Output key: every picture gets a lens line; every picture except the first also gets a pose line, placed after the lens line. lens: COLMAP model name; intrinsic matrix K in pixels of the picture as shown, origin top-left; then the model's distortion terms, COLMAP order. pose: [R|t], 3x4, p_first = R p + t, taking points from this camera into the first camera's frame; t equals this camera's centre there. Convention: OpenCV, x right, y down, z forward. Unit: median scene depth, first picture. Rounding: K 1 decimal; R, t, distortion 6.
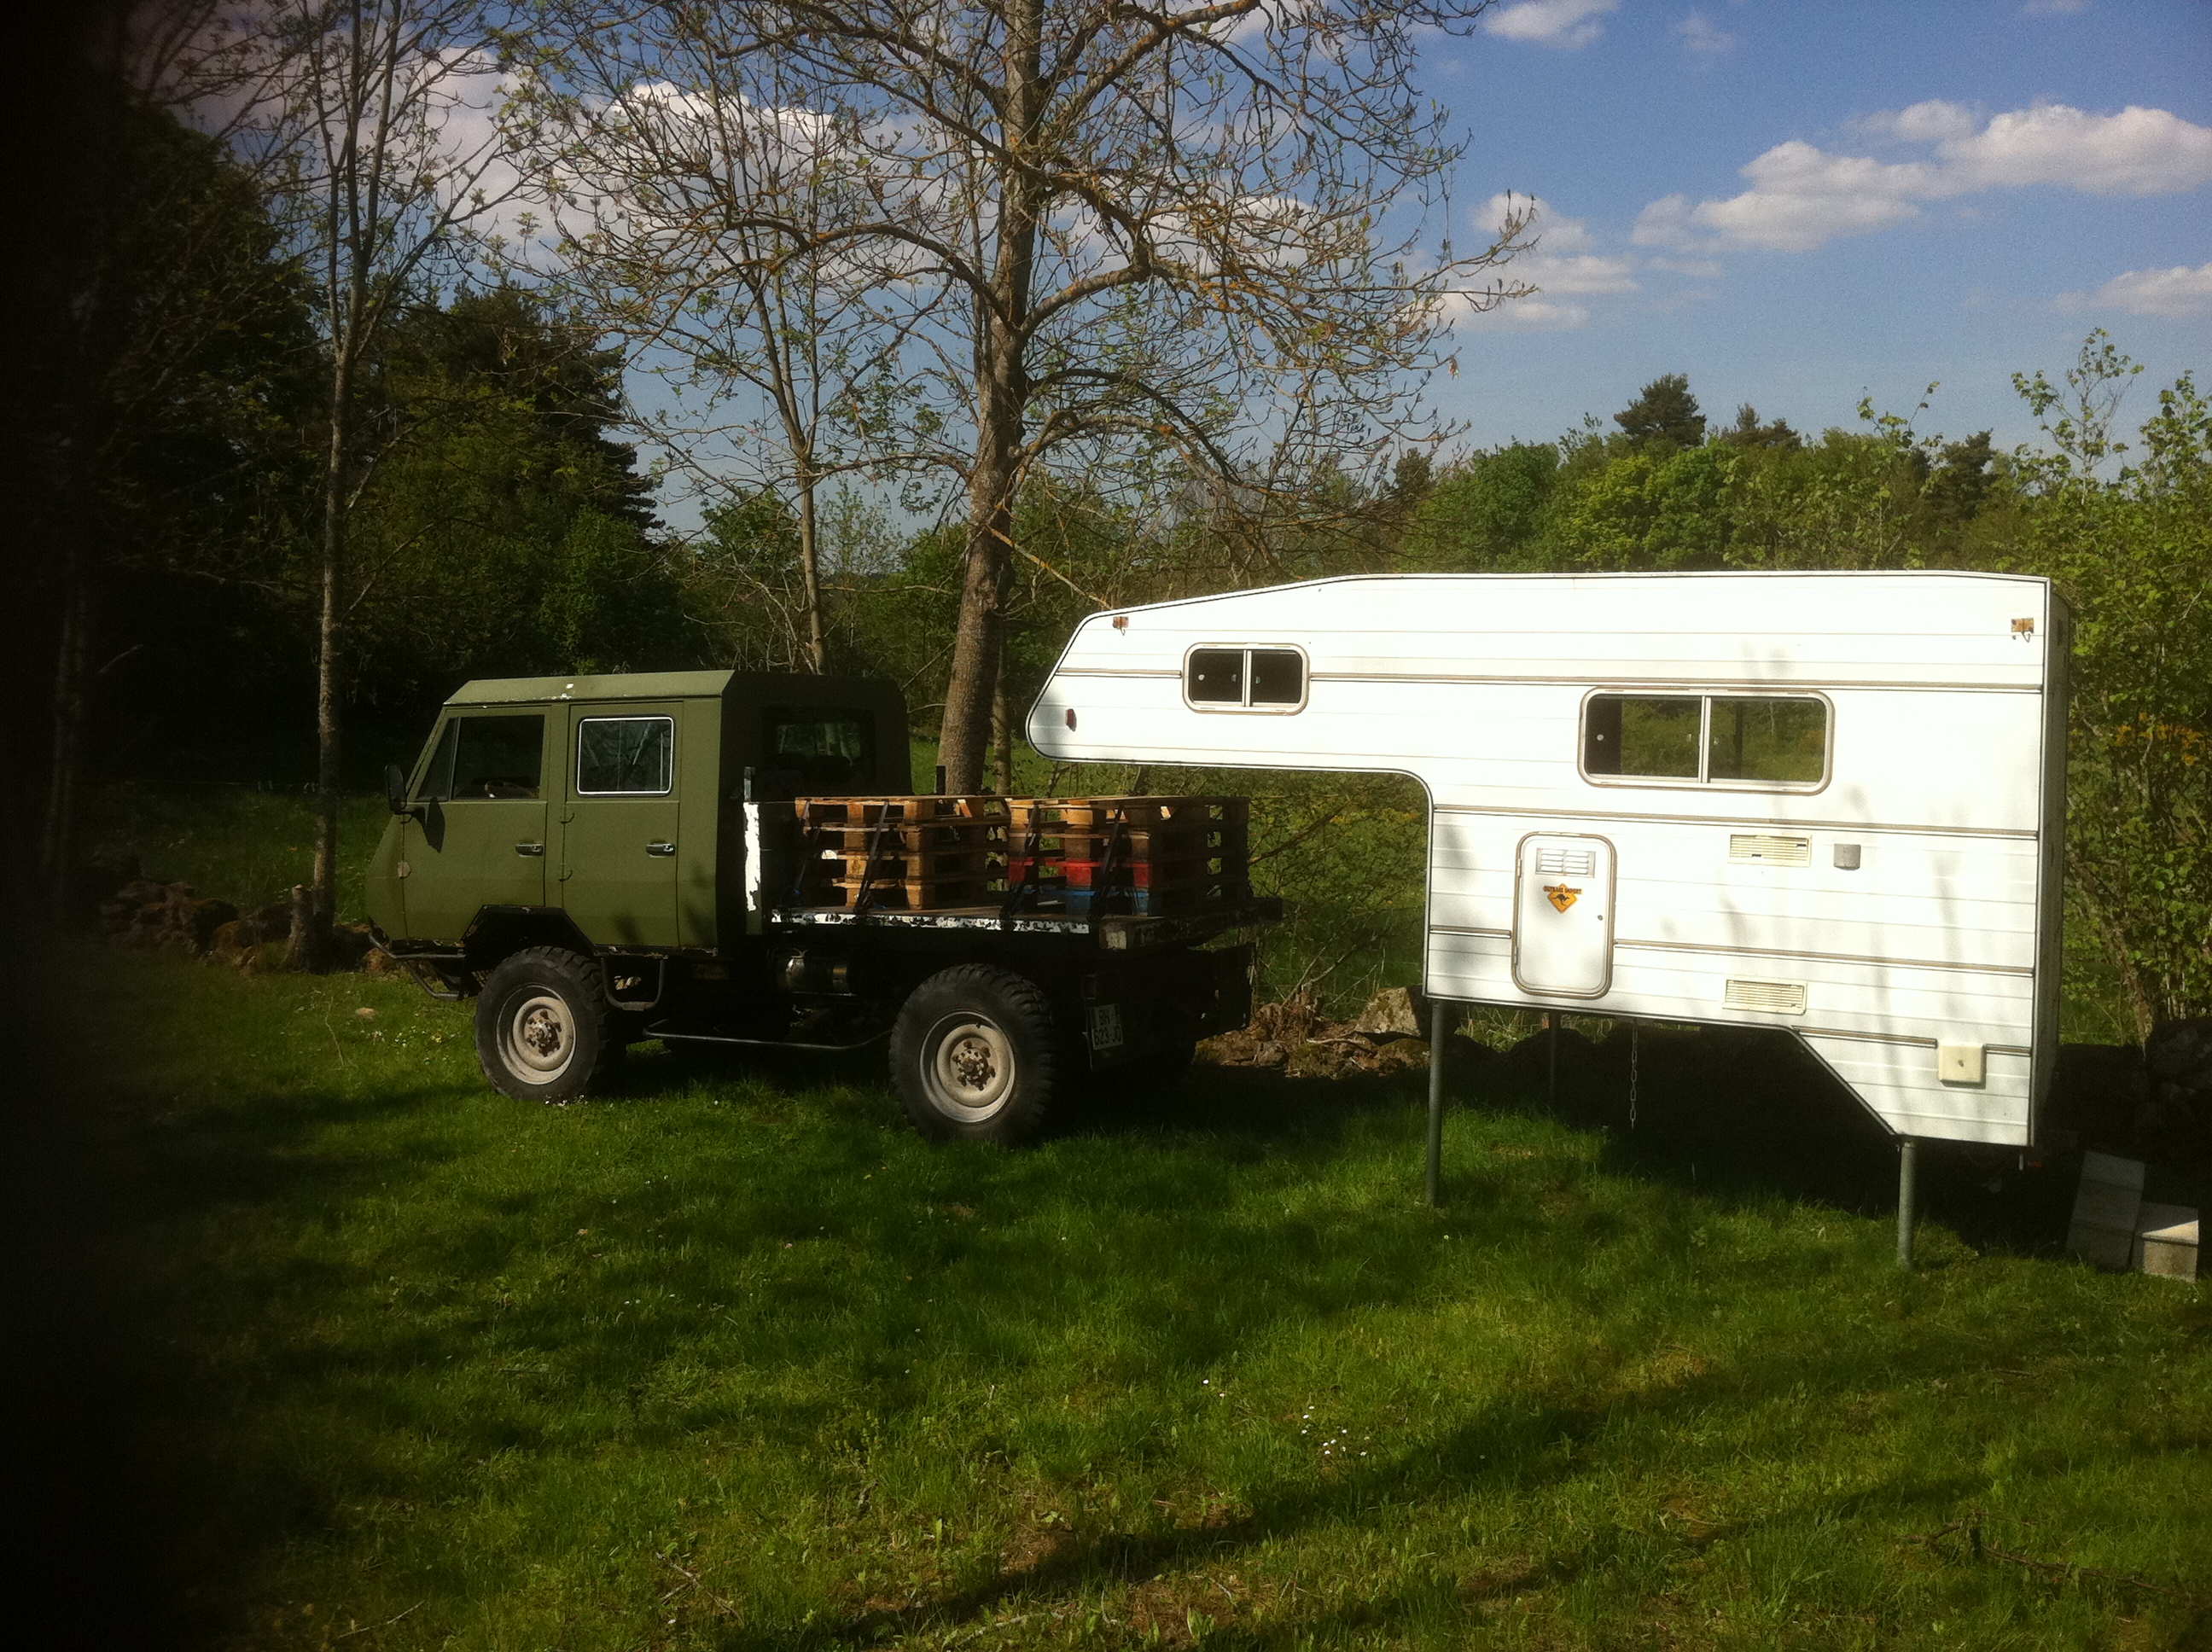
lens RADIAL K [[2054.1, 0, 1106.0], [0, 2054.1, 826.0], [0, 0, 1]] dist [0.096296, -0.212157]
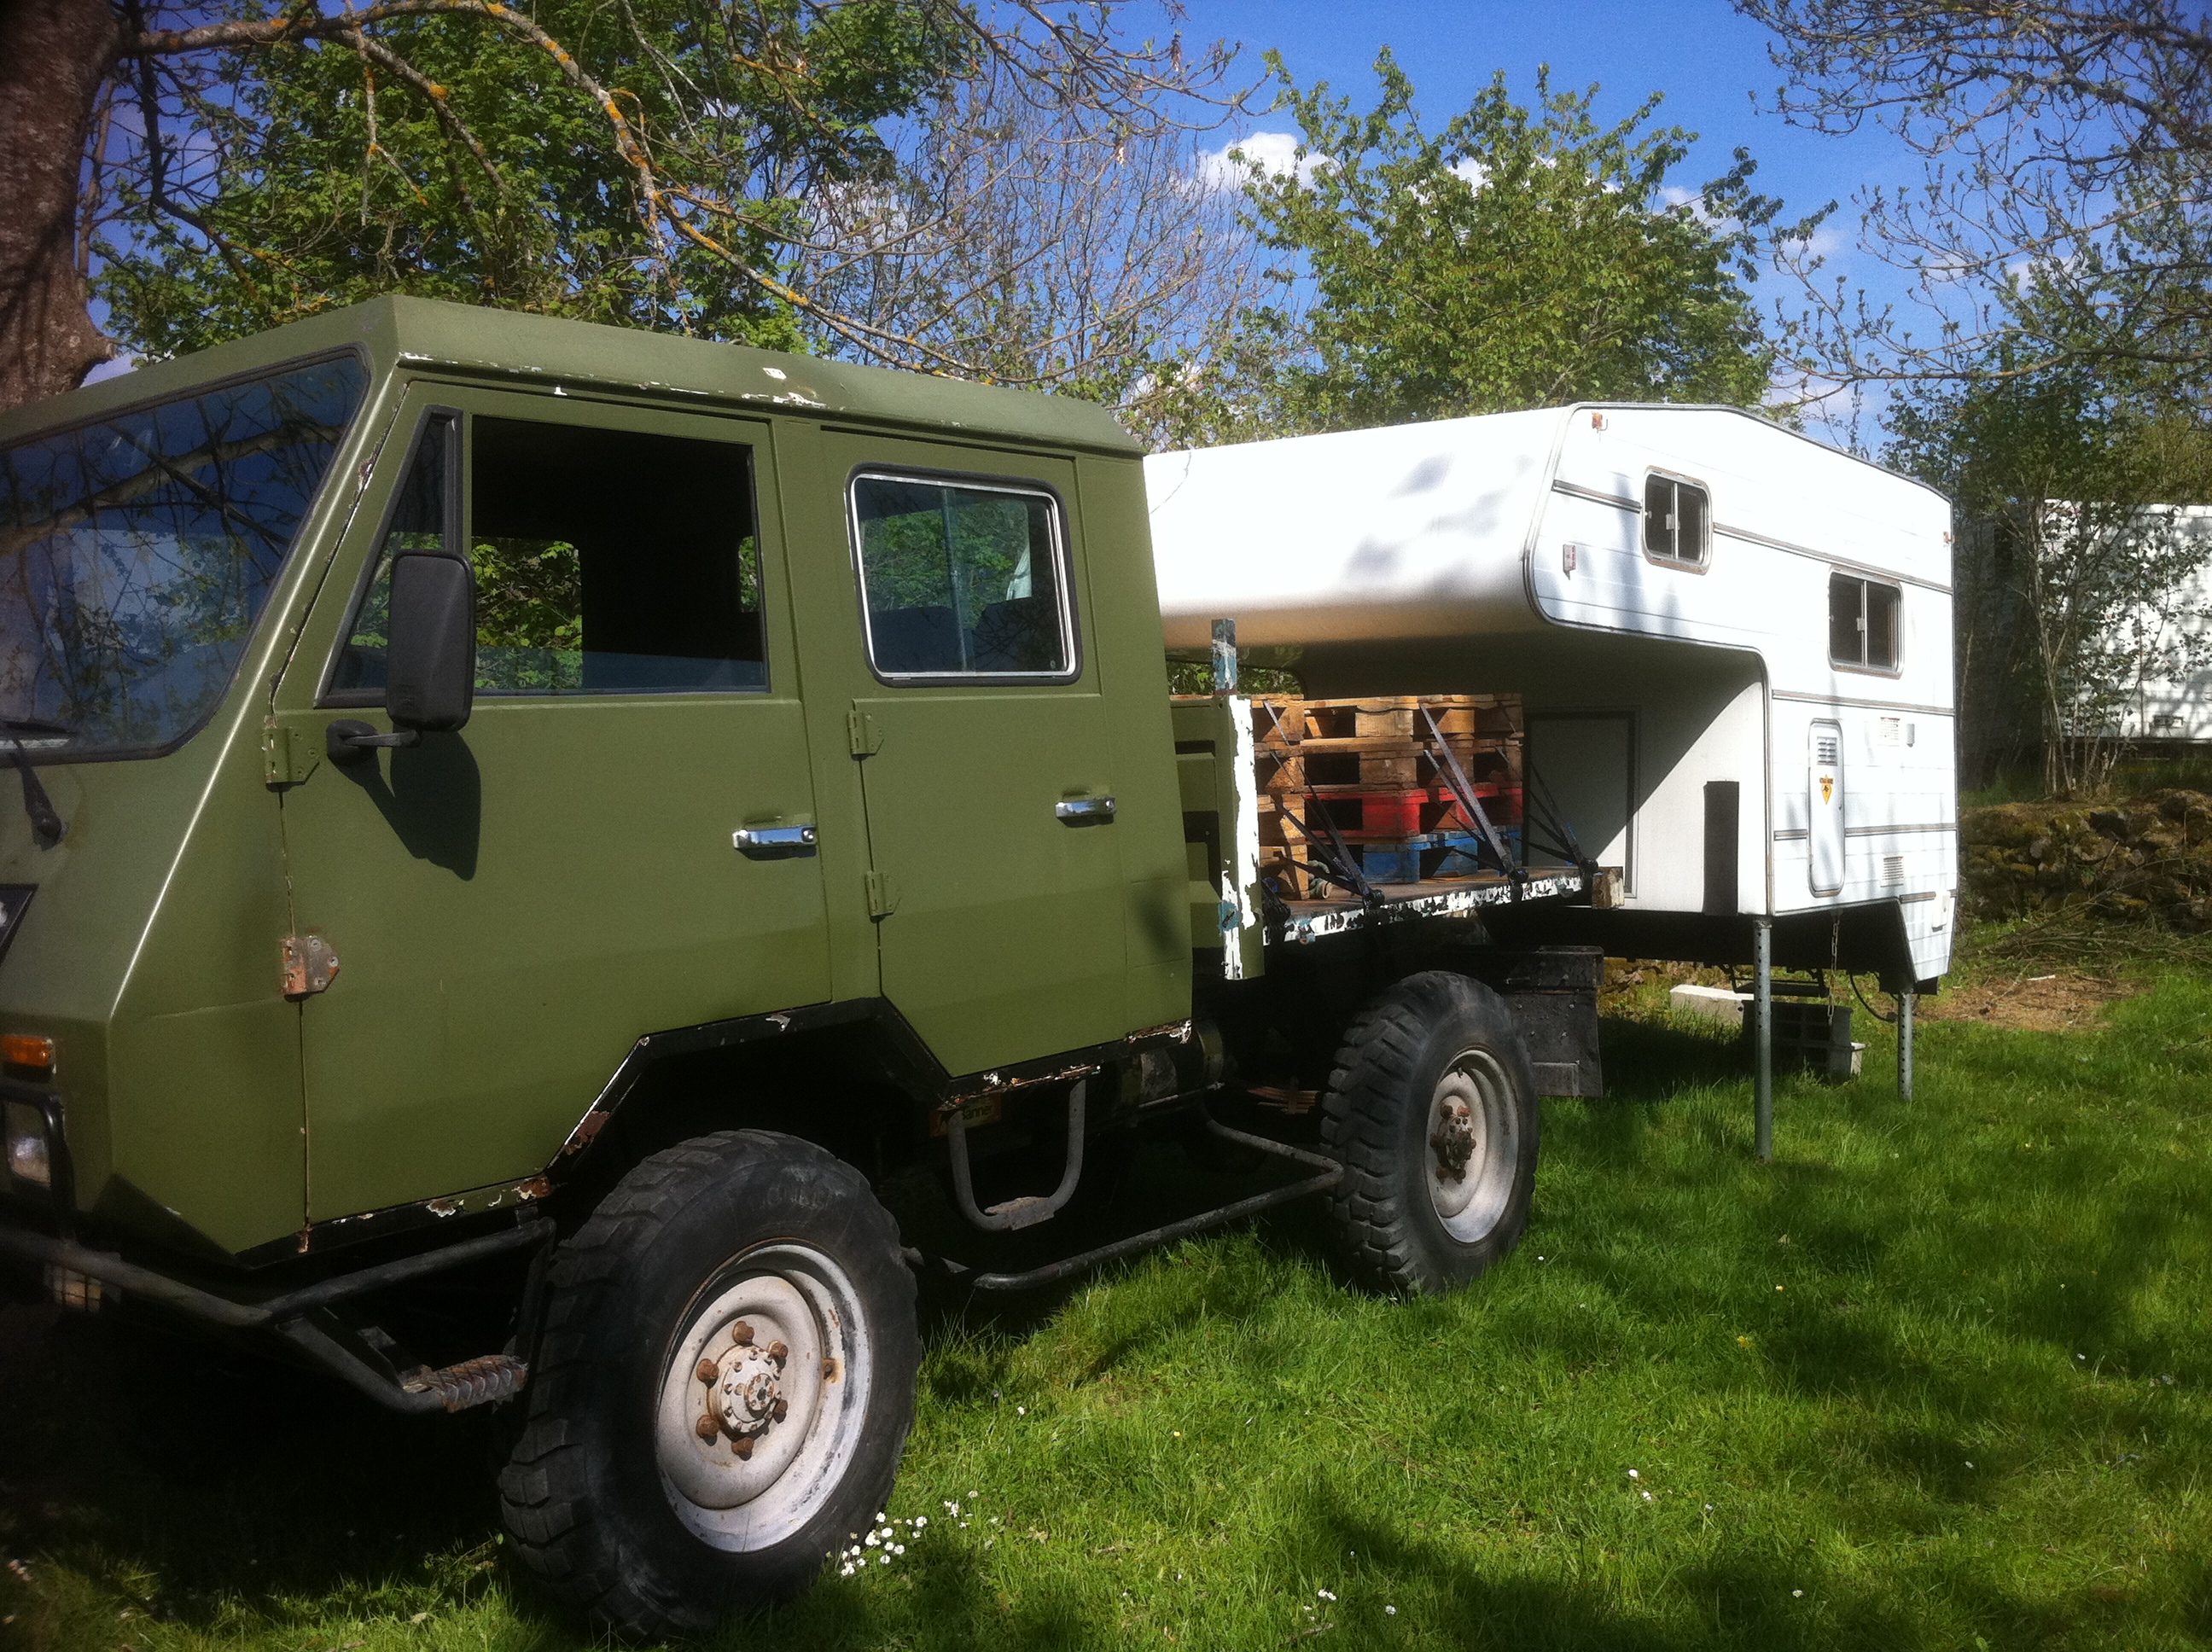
lens RADIAL K [[2092.4, 0, 1108.8], [0, 2092.4, 797.7], [0, 0, 1]] dist [0.108762, -0.298874]
pose [[0.189933, -0.023493, 0.981516, -0.782051], [0.069778, 0.997509, 0.010374, 0.005989], [-0.979314, 0.066518, 0.191099, 1.142463]]
